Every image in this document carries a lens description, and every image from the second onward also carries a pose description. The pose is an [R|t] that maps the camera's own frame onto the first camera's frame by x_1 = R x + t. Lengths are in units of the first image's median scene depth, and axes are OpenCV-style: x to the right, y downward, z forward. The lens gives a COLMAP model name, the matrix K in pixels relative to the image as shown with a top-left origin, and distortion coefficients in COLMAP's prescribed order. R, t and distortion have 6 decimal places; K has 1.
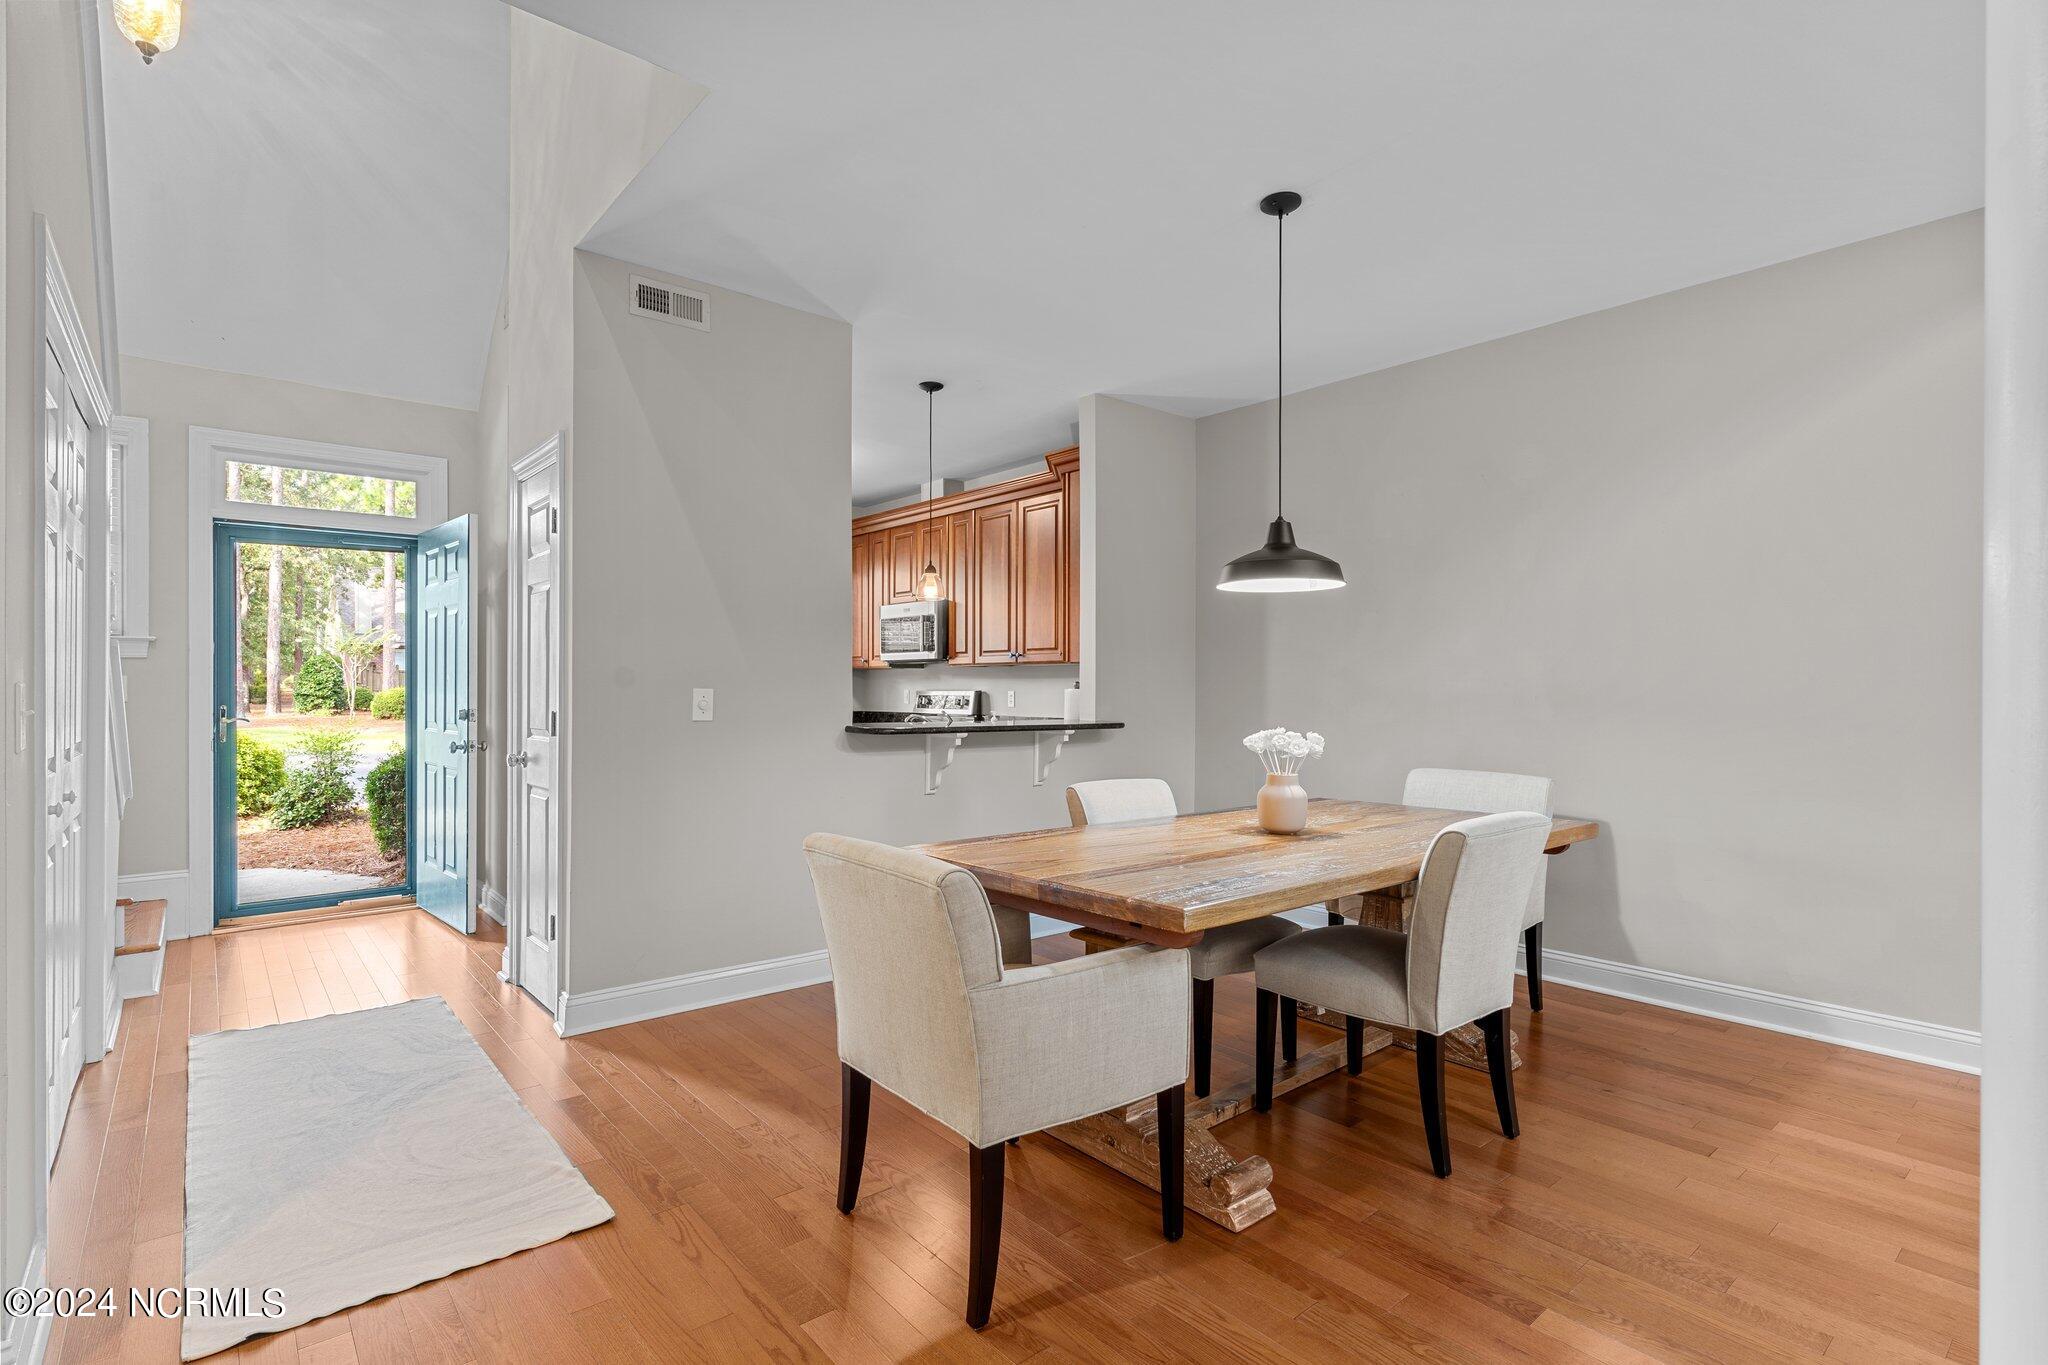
lens RADIAL K [[997.6, 0, 1006.6], [0, 997.6, 691.3], [0, 0, 1]] dist [0.000493, -0.000239]
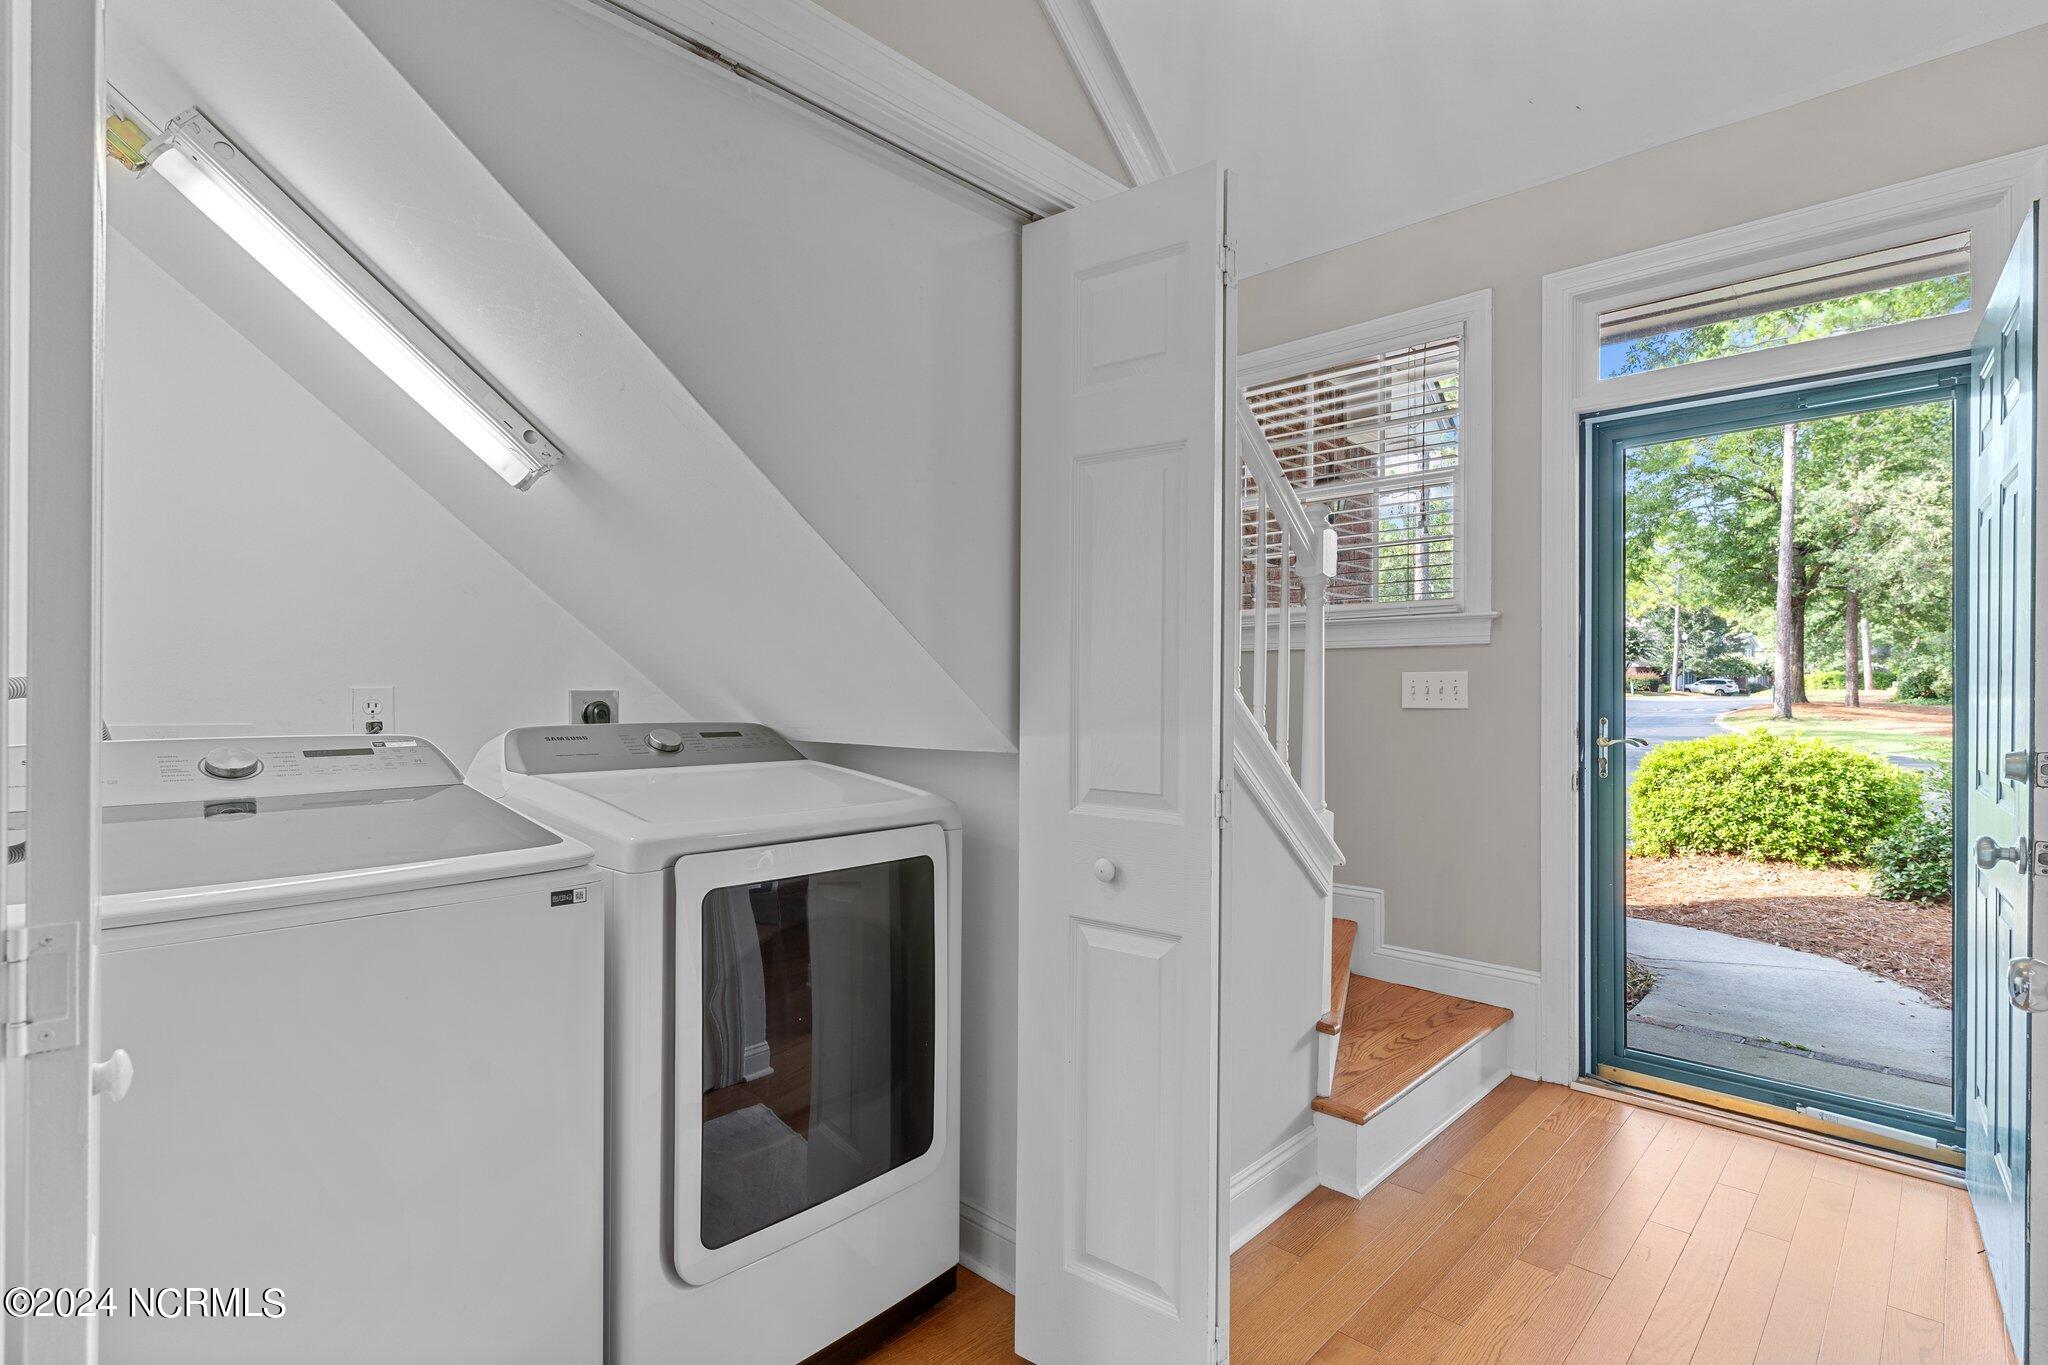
lens RADIAL K [[997.6, 0, 1006.6], [0, 997.6, 691.3], [0, 0, 1]] dist [0.000493, -0.000239]
pose [[0.123782, 0.006679, -0.992287, -0.126211], [-0.008178, 0.999950, 0.005711, -0.001376], [0.992276, 0.007408, 0.123830, 0.320165]]
